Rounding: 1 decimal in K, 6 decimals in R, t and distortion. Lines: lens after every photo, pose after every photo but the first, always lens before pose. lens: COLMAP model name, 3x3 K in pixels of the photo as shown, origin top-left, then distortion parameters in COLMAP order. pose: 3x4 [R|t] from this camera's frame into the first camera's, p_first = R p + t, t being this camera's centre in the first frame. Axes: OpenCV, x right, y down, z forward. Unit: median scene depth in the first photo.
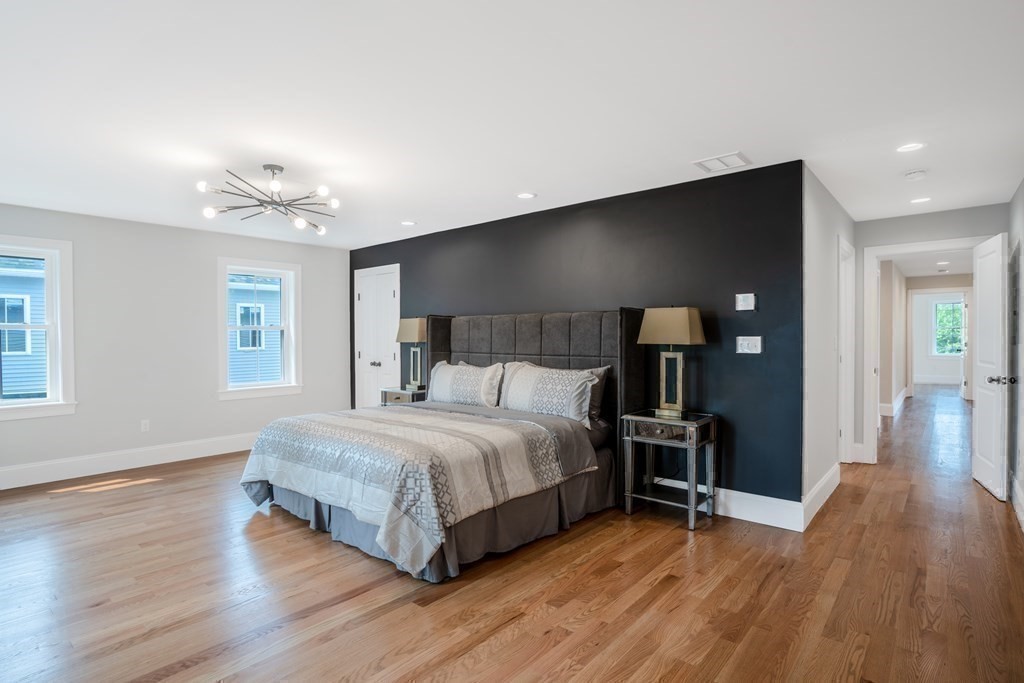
lens RADIAL K [[505.7, 0, 510.7], [0, 505.7, 342.8], [0, 0, 1]] dist [-0.023802, 0.004577]
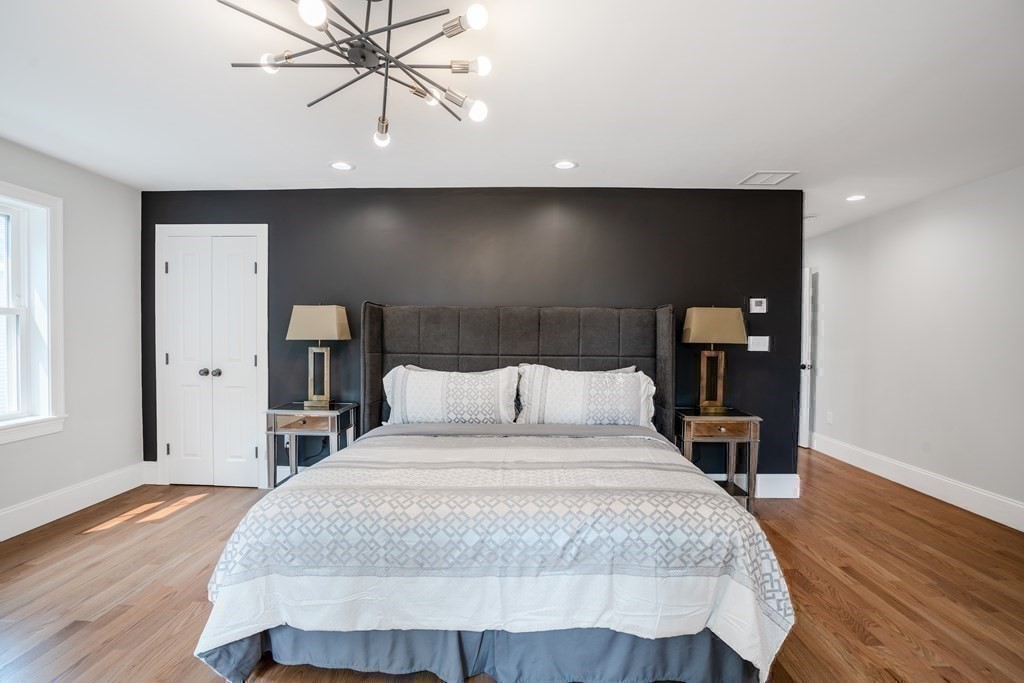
lens RADIAL K [[467.9, 0, 509.1], [0, 467.9, 337.3], [0, 0, 1]] dist [-0.027376, 0.003109]
pose [[0.777554, 0.002255, 0.628813, -0.616526], [-0.002570, 0.999997, -0.000407, -0.008237], [-0.628811, -0.001299, 0.777557, 0.529812]]
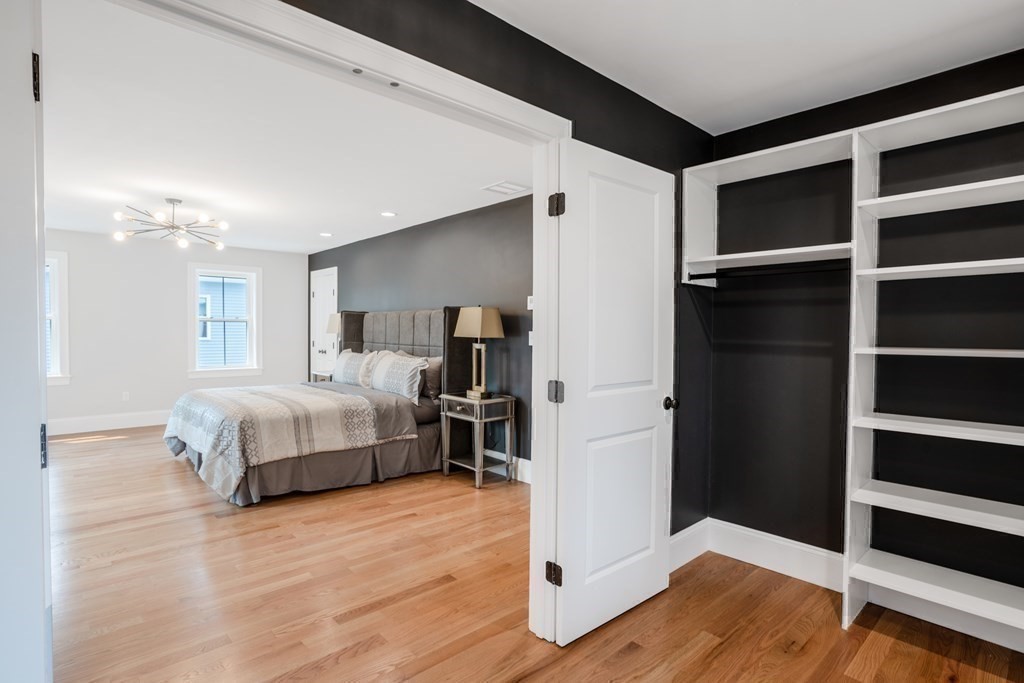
lens RADIAL K [[505.7, 0, 505.2], [0, 505.7, 337.4], [0, 0, 1]] dist [-0.023802, 0.004577]
pose [[0.992811, 0.016505, -0.118549, 0.534439], [-0.016520, 0.999863, 0.000860, 0.000779], [0.118547, 0.001104, 0.992948, -0.206659]]
